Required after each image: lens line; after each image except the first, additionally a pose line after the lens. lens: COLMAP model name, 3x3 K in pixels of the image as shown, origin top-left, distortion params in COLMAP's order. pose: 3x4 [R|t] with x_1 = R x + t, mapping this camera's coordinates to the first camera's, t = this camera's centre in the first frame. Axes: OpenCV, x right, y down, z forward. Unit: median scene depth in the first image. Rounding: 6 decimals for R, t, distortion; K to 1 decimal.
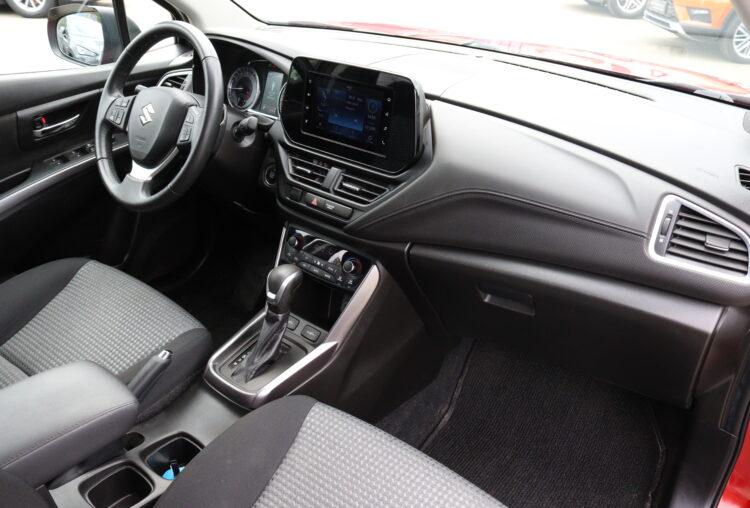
lens RADIAL K [[636.0, 0, 370.2], [0, 636.0, 251.3], [0, 0, 1]] dist [-0.159335, 0.115124]
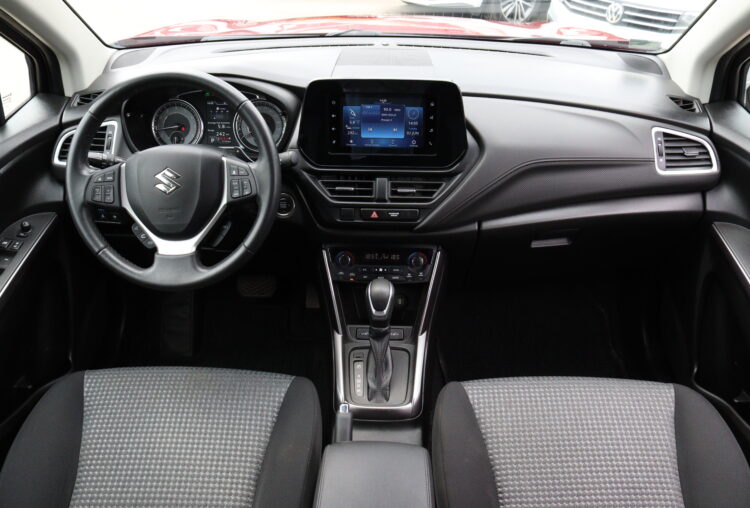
lens RADIAL K [[636.0, 0, 374.5], [0, 636.0, 249.0], [0, 0, 1]] dist [-0.159335, 0.115124]
pose [[0.793890, -0.340572, 0.503736, -0.639585], [0.305067, 0.939708, 0.154541, -0.188897], [-0.525997, 0.030985, 0.849922, 0.116652]]
